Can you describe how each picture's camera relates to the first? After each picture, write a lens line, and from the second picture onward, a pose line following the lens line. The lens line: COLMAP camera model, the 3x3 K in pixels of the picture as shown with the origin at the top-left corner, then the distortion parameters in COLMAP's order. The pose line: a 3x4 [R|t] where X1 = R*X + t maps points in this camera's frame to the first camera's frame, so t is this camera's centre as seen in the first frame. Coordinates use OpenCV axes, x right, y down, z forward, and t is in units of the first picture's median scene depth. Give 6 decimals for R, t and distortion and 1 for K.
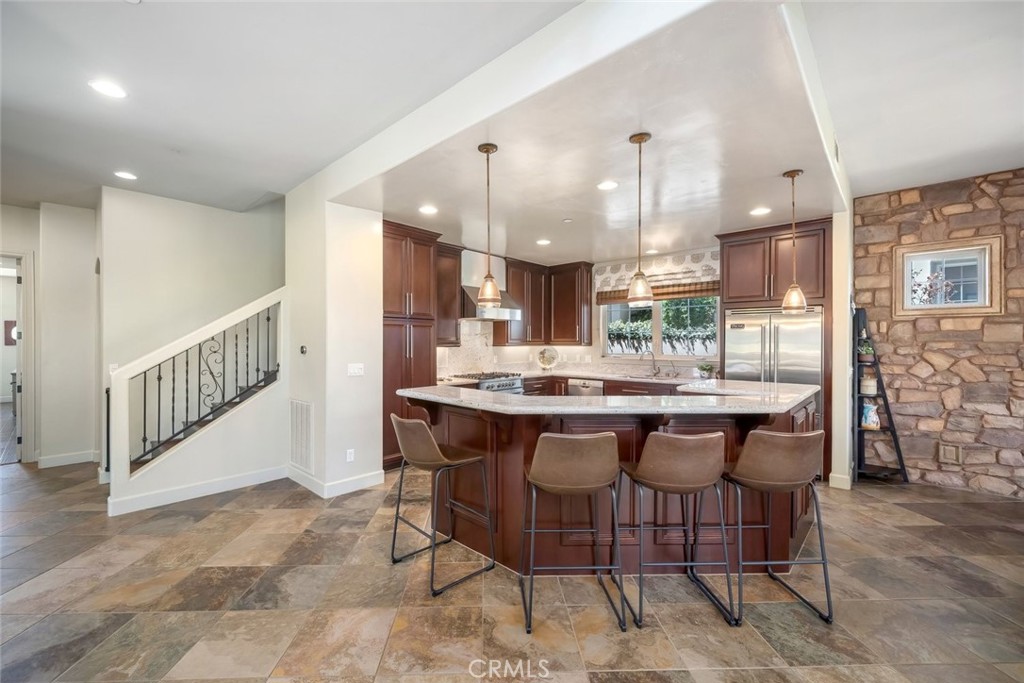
lens RADIAL K [[418.6, 0, 495.7], [0, 418.6, 341.8], [0, 0, 1]] dist [-0.000959, 0.000204]
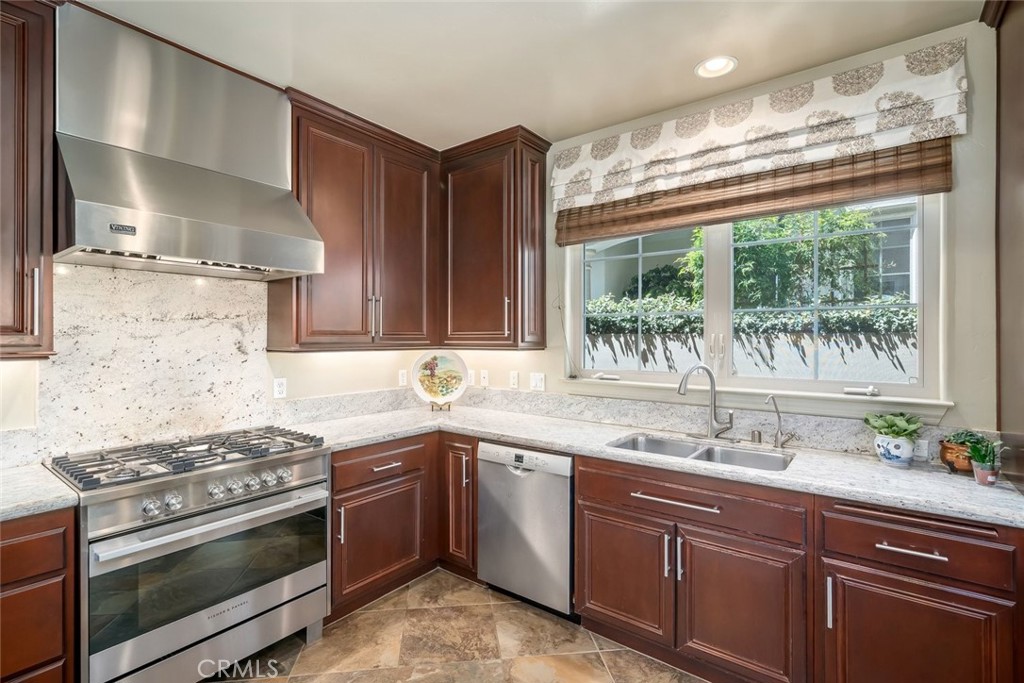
lens RADIAL K [[477.1, 0, 514.1], [0, 477.1, 338.2], [0, 0, 1]] dist [-0.000110, -0.000054]
pose [[0.993037, -0.000417, 0.117804, 0.169025], [0.000412, 1.000000, 0.000073, -0.001522], [-0.117804, -0.000024, 0.993037, 0.637316]]
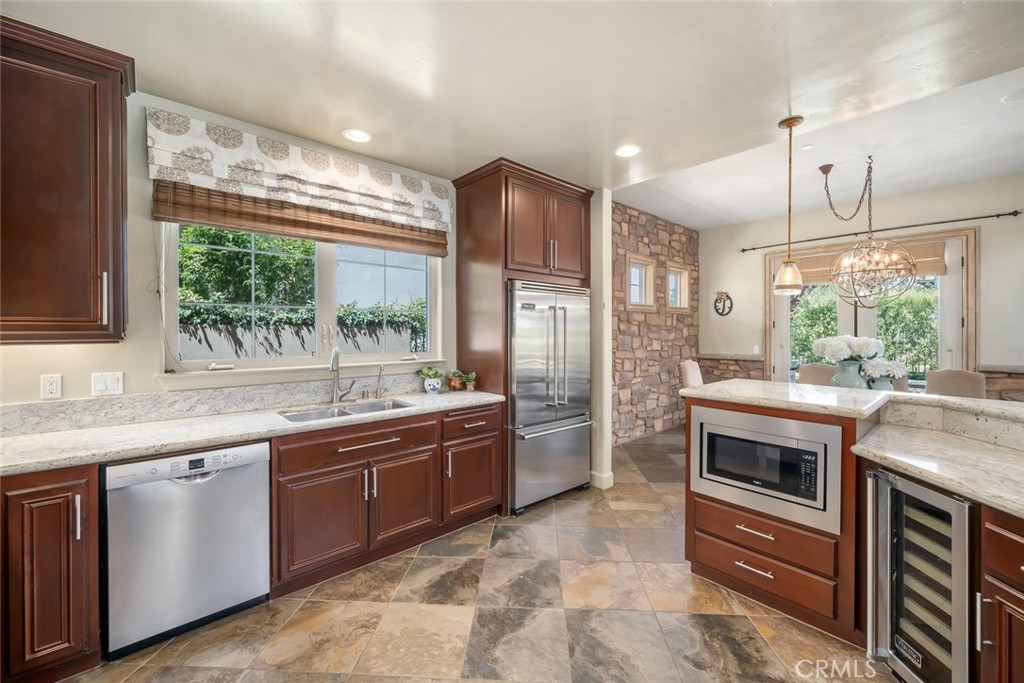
lens RADIAL K [[418.6, 0, 514.5], [0, 418.6, 333.0], [0, 0, 1]] dist [-0.000959, 0.000204]
pose [[0.063532, -0.003725, 0.997973, -0.079596], [0.002503, 0.999990, 0.003573, 0.002791], [-0.997977, 0.002271, 0.063541, 0.786358]]
